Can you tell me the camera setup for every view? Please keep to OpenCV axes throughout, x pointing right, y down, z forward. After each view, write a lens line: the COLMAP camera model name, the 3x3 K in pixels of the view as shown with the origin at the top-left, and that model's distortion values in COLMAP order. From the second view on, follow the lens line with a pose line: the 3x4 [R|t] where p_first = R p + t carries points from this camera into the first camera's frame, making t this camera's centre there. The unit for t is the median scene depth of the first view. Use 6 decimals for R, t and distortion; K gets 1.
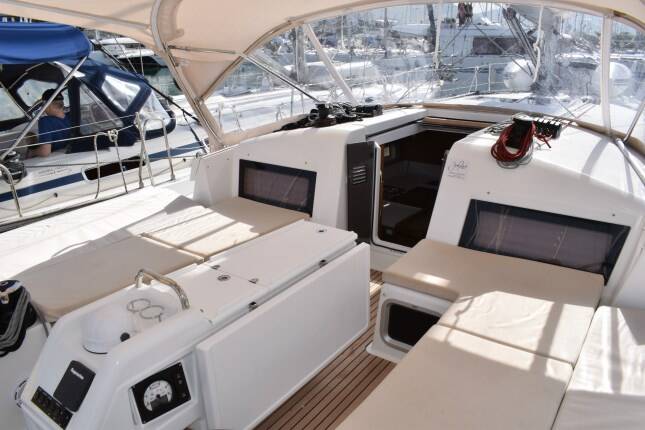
lens RADIAL K [[532.3, 0, 310.5], [0, 532.3, 216.2], [0, 0, 1]] dist [-0.094361, 0.014123]
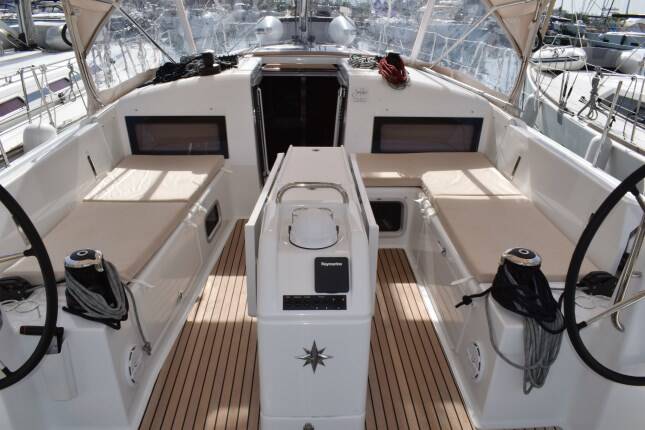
lens RADIAL K [[532.3, 0, 310.5], [0, 532.3, 216.2], [0, 0, 1]] dist [-0.094361, 0.014123]
pose [[0.788064, -0.211580, 0.578091, -0.591789], [0.178837, 0.977266, 0.113883, 0.029059], [-0.589044, 0.013638, 0.807986, 0.035754]]
